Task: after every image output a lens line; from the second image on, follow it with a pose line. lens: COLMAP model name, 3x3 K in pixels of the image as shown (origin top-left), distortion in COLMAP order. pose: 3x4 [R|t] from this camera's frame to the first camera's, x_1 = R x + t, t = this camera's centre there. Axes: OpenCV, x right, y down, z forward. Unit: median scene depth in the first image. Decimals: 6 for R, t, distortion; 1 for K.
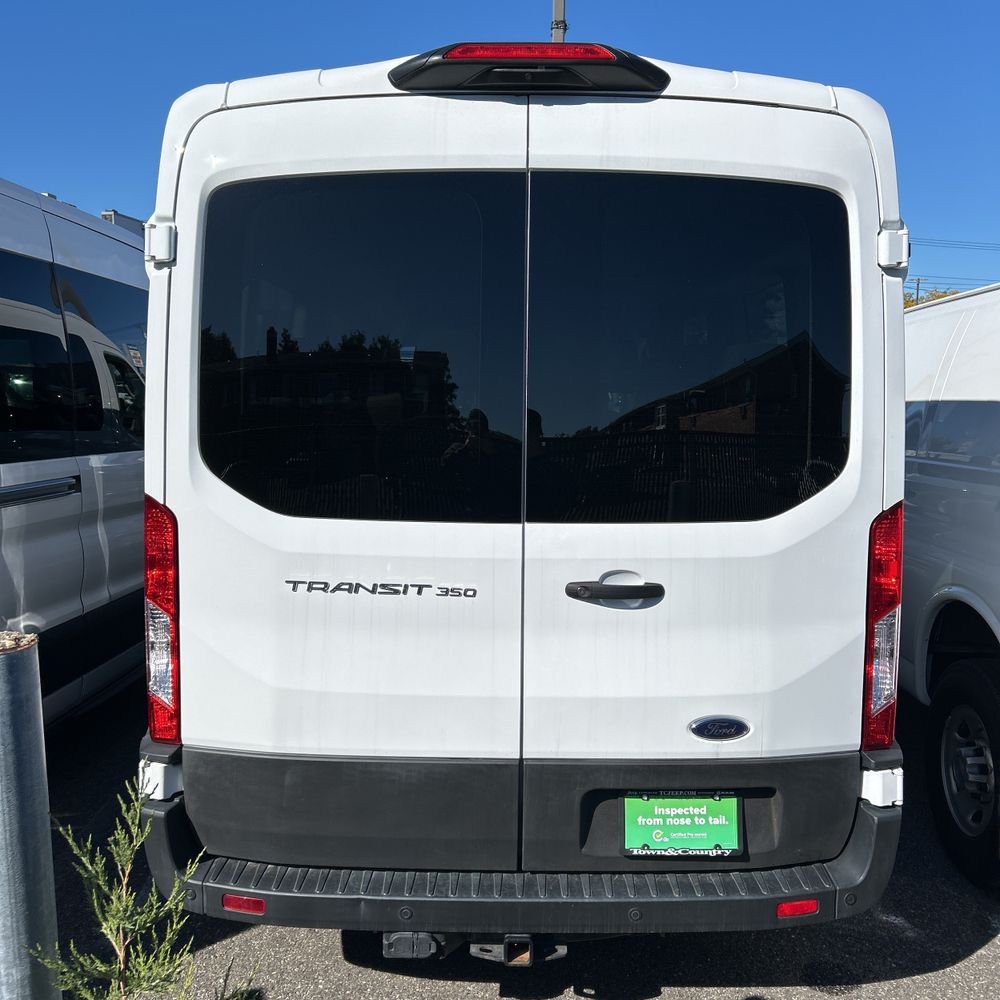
lens RADIAL K [[1005.7, 0, 504.5], [0, 1005.7, 537.8], [0, 0, 1]] dist [0.129345, -0.307075]
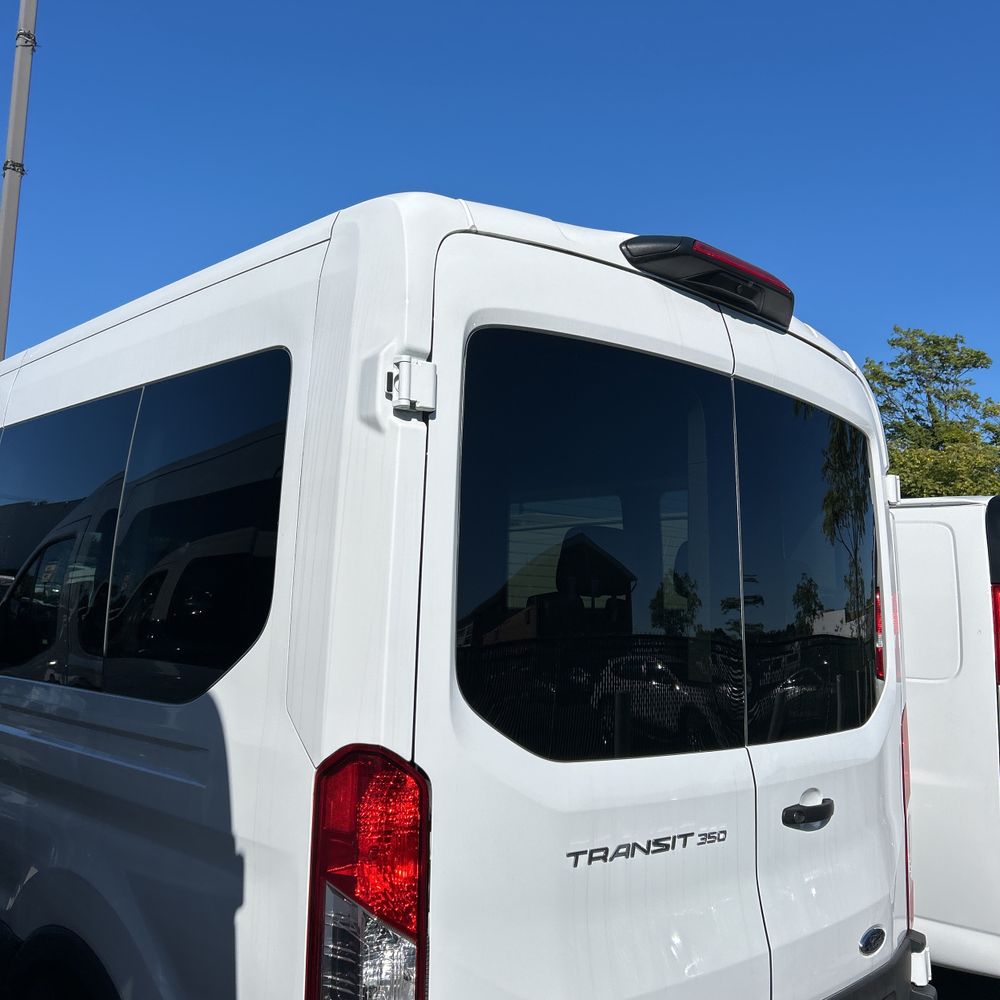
lens RADIAL K [[1010.8, 0, 513.7], [0, 1010.8, 529.3], [0, 0, 1]] dist [0.090912, -0.169093]
pose [[0.717471, 0.067833, 0.693278, -0.770558], [0.069527, 0.983304, -0.168164, -0.066696], [-0.693110, 0.168854, 0.700776, 0.473941]]
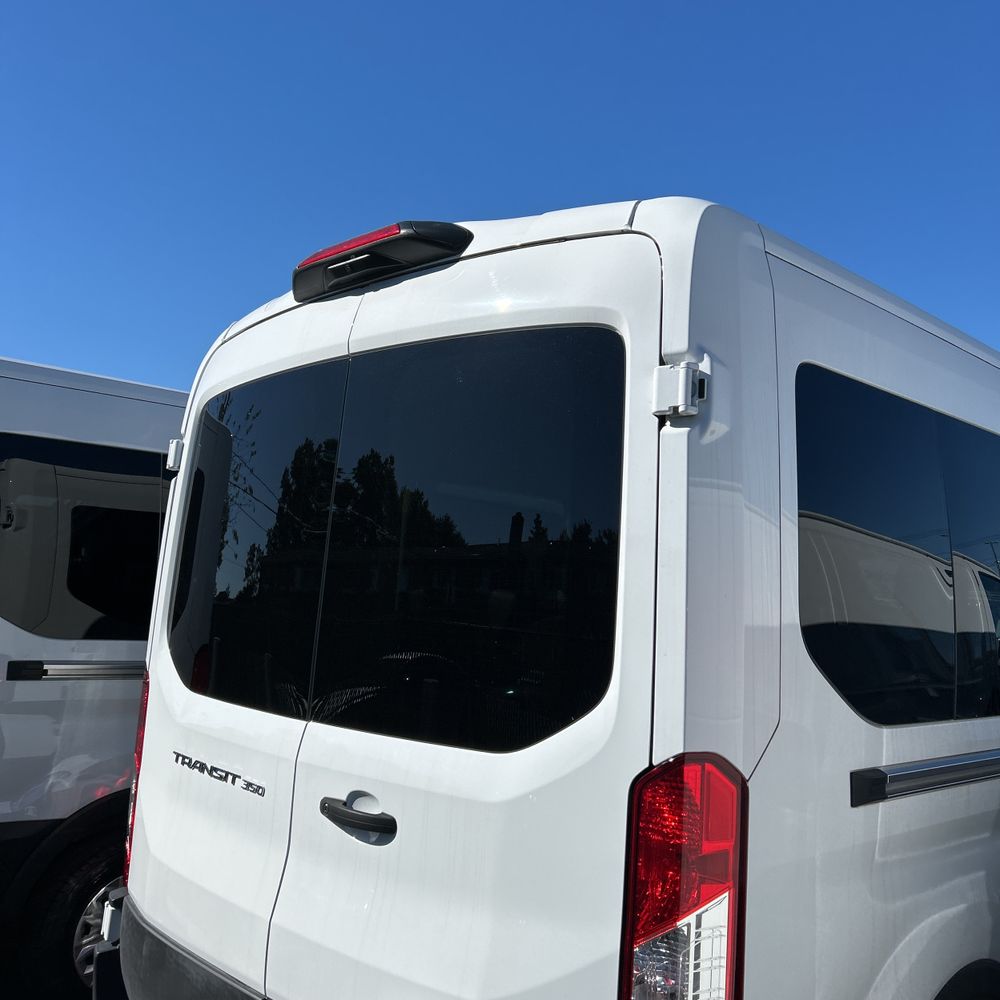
lens RADIAL K [[1044.9, 0, 500.4], [0, 1044.9, 454.2], [0, 0, 1]] dist [0.006025, 0.003305]
pose [[0.701580, -0.067290, -0.709406, 0.823252], [-0.119551, 0.970306, -0.210270, -0.069946], [0.702491, 0.232331, 0.672703, 0.432232]]
